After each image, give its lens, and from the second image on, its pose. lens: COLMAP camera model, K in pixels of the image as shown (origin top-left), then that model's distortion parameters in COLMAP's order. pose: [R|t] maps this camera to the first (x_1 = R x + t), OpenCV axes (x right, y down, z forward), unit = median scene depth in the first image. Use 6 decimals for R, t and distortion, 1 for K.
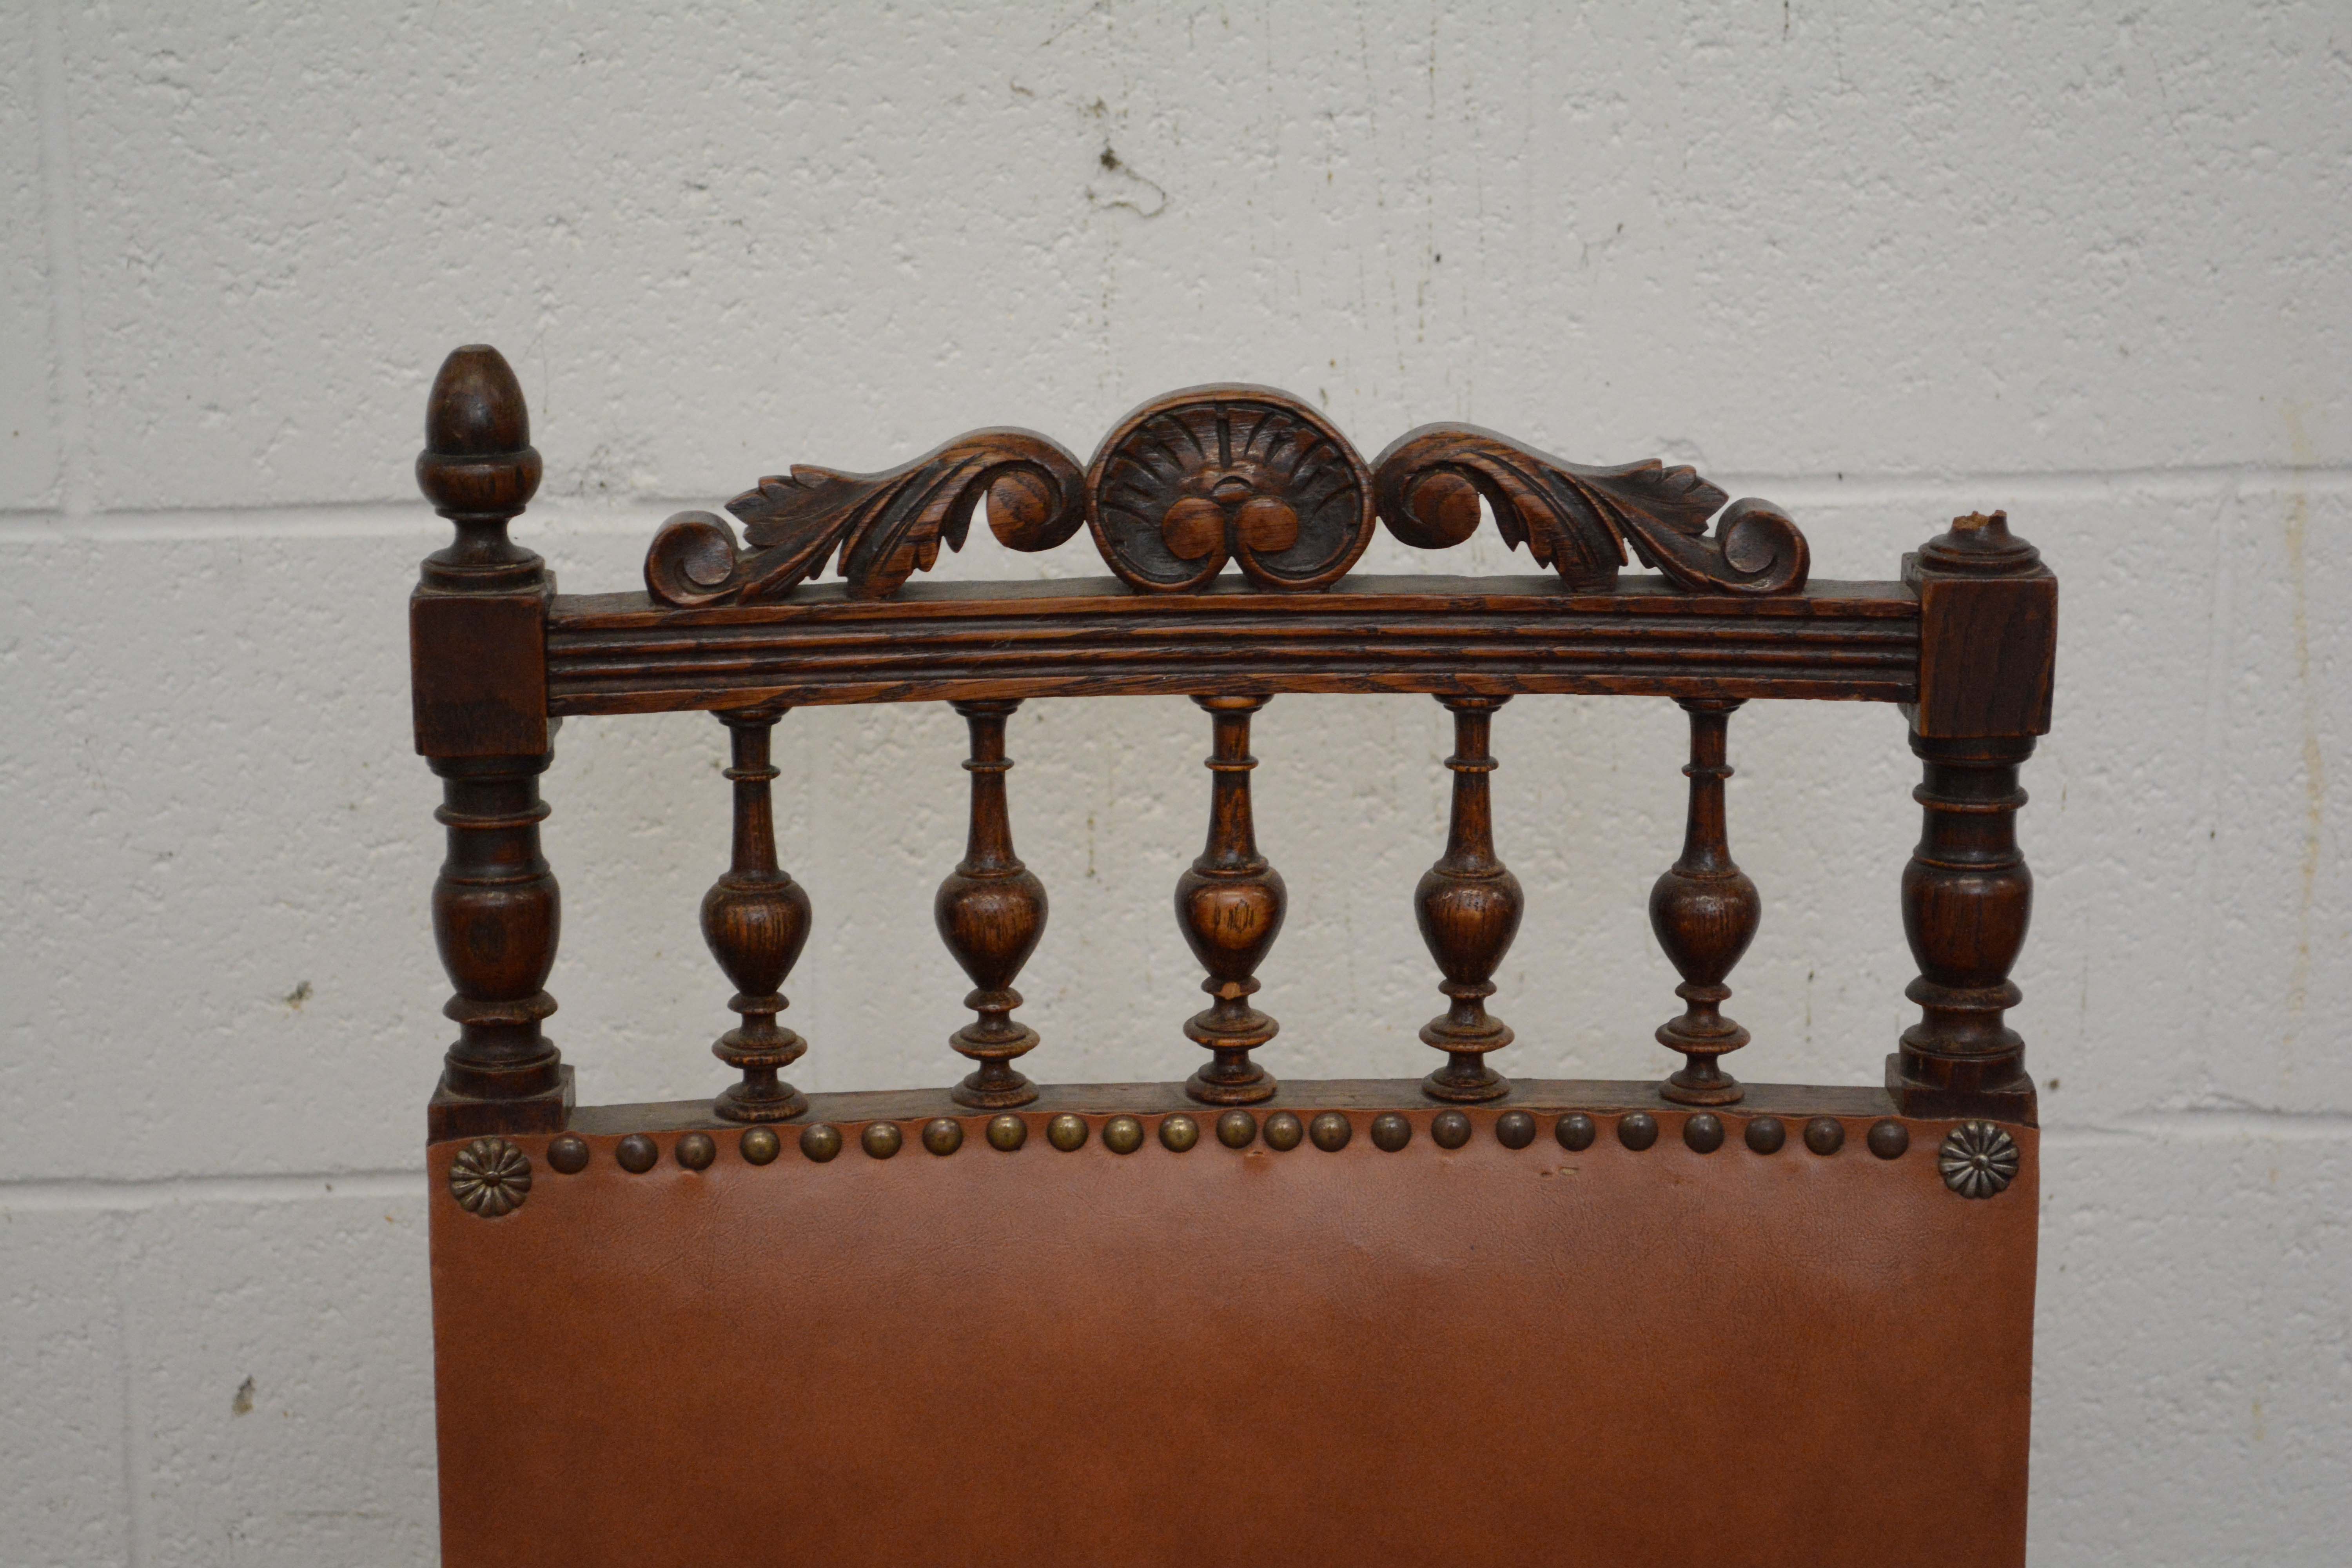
lens RADIAL K [[5159.1, 0, 1166.9], [0, 5159.1, 728.6], [0, 0, 1]] dist [0.050169, -0.023318]
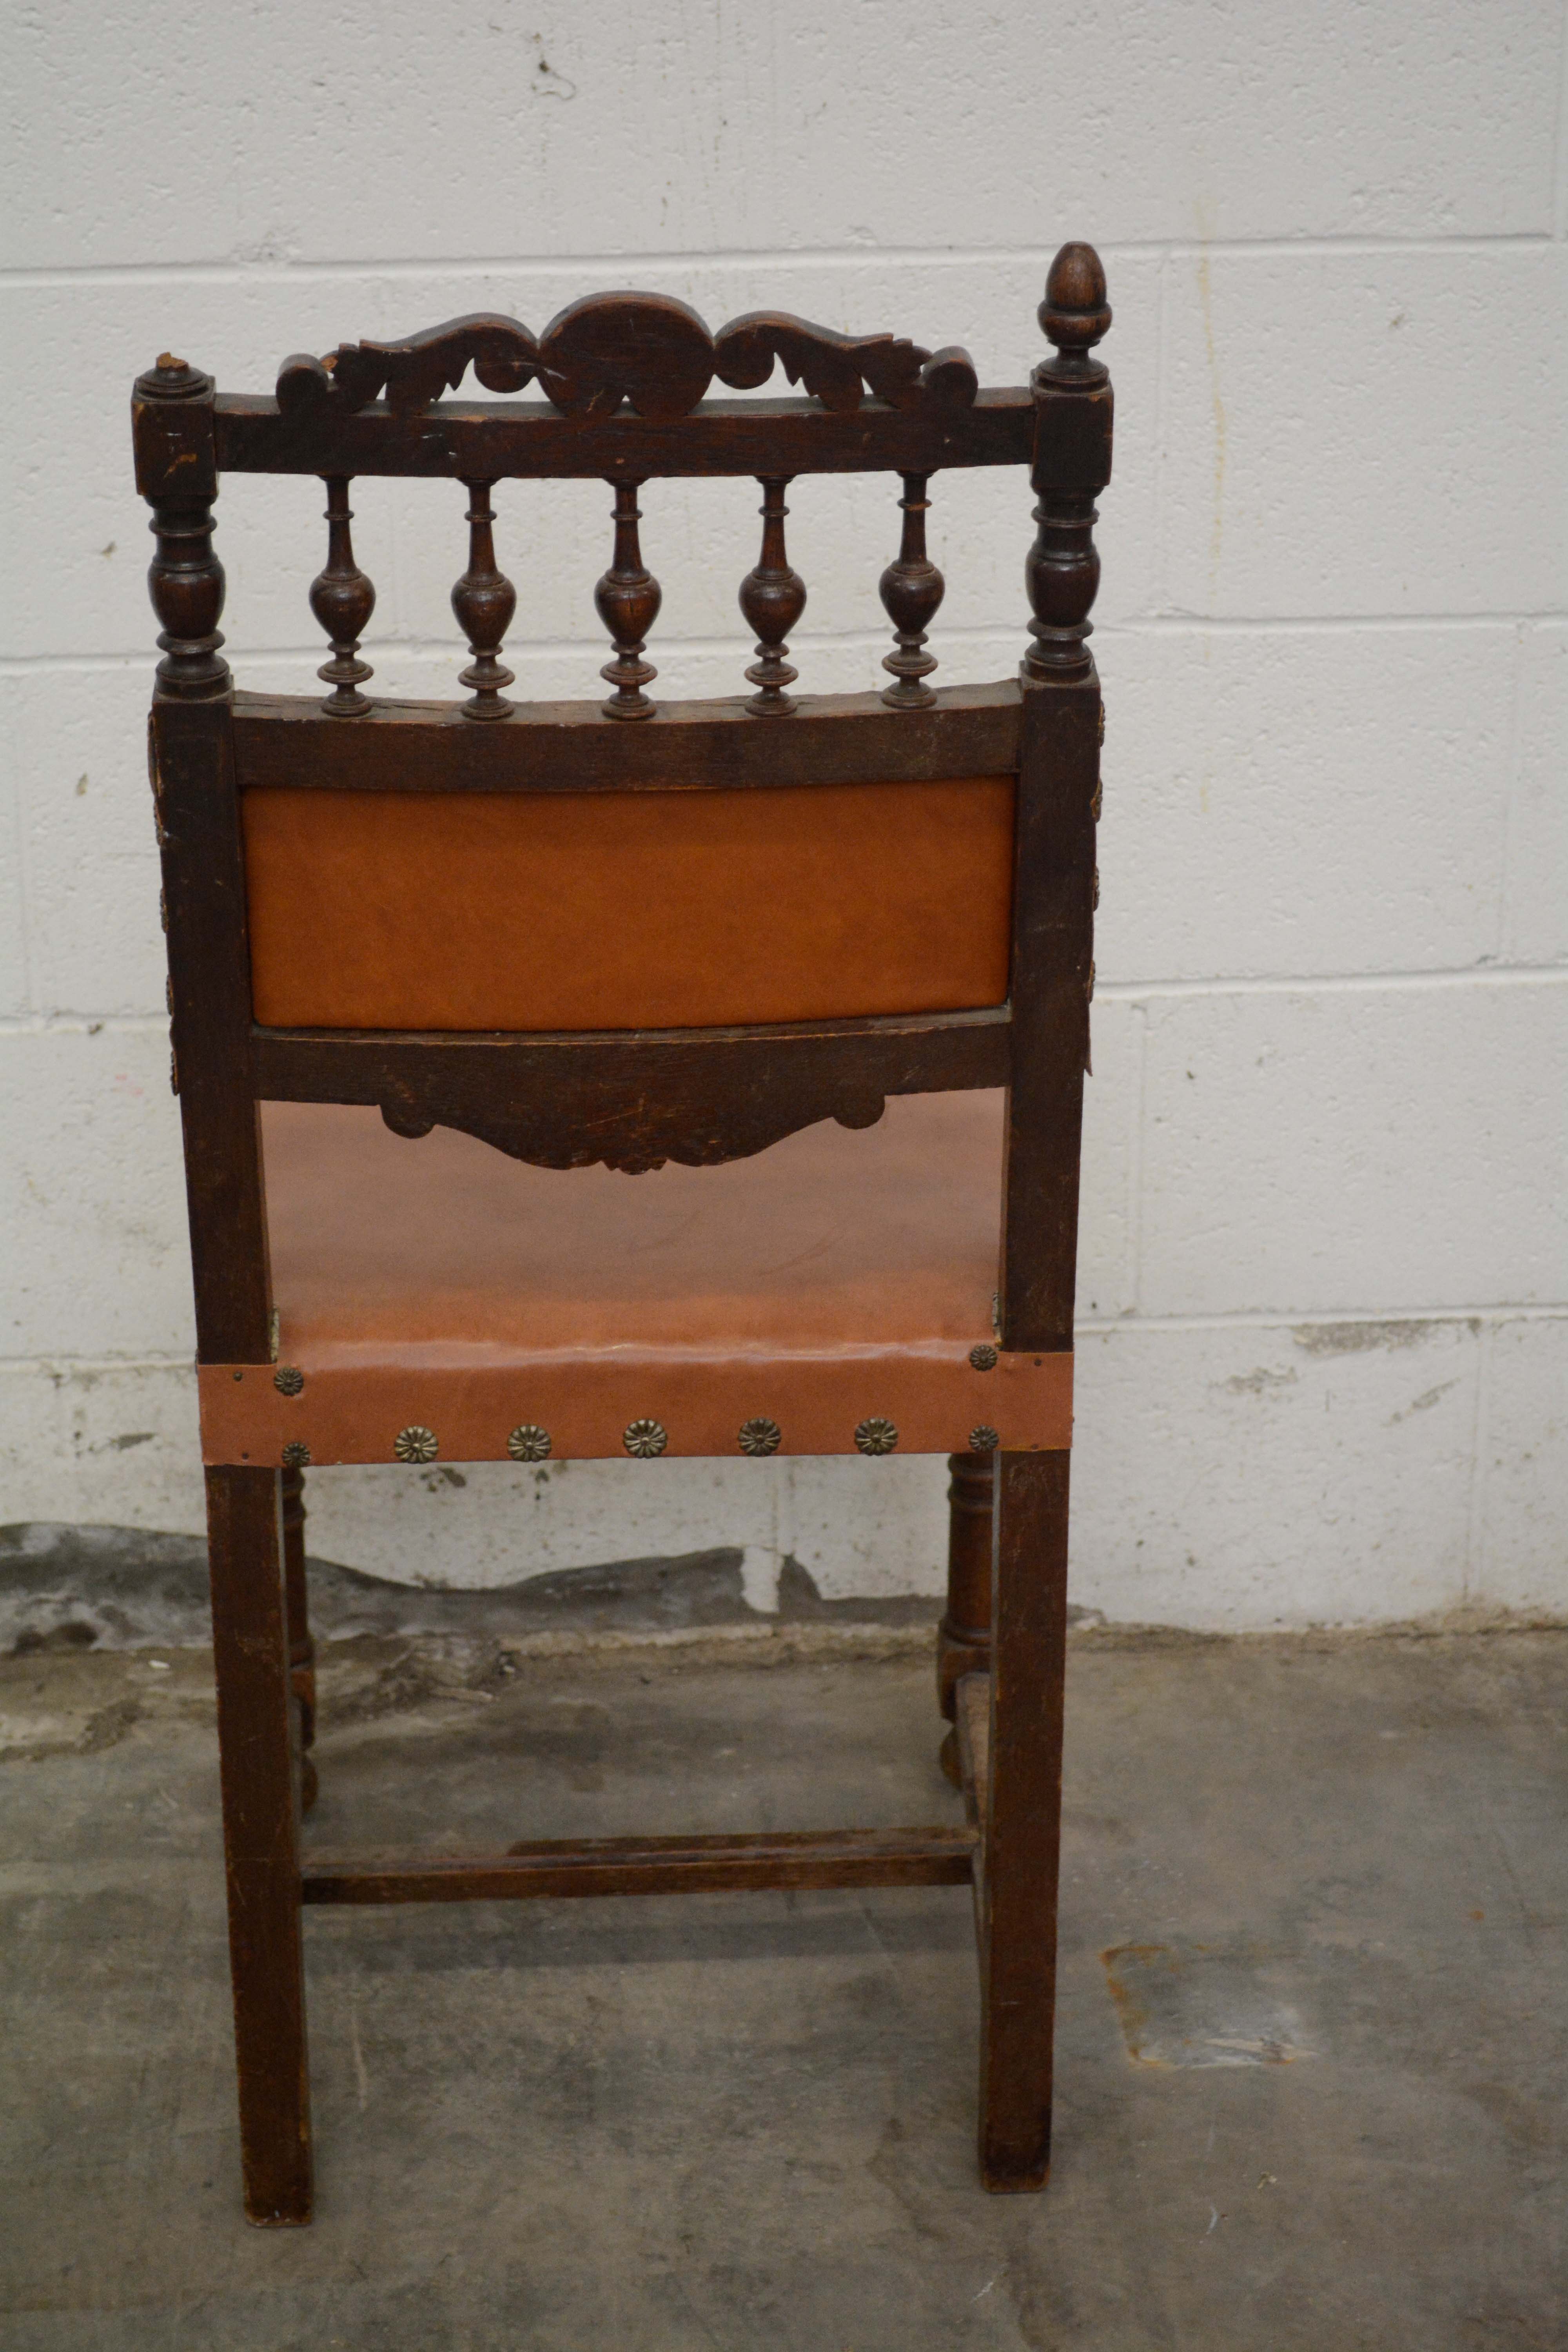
lens RADIAL K [[4390.3, 0, 758.2], [0, 4390.3, 1185.3], [0, 0, 1]] dist [0.022602, 0.026384]
pose [[0.999110, -0.024592, 0.034278, 0.001521], [0.022628, 0.998143, 0.056548, 0.189876], [-0.035605, -0.055722, 0.997811, -0.554960]]
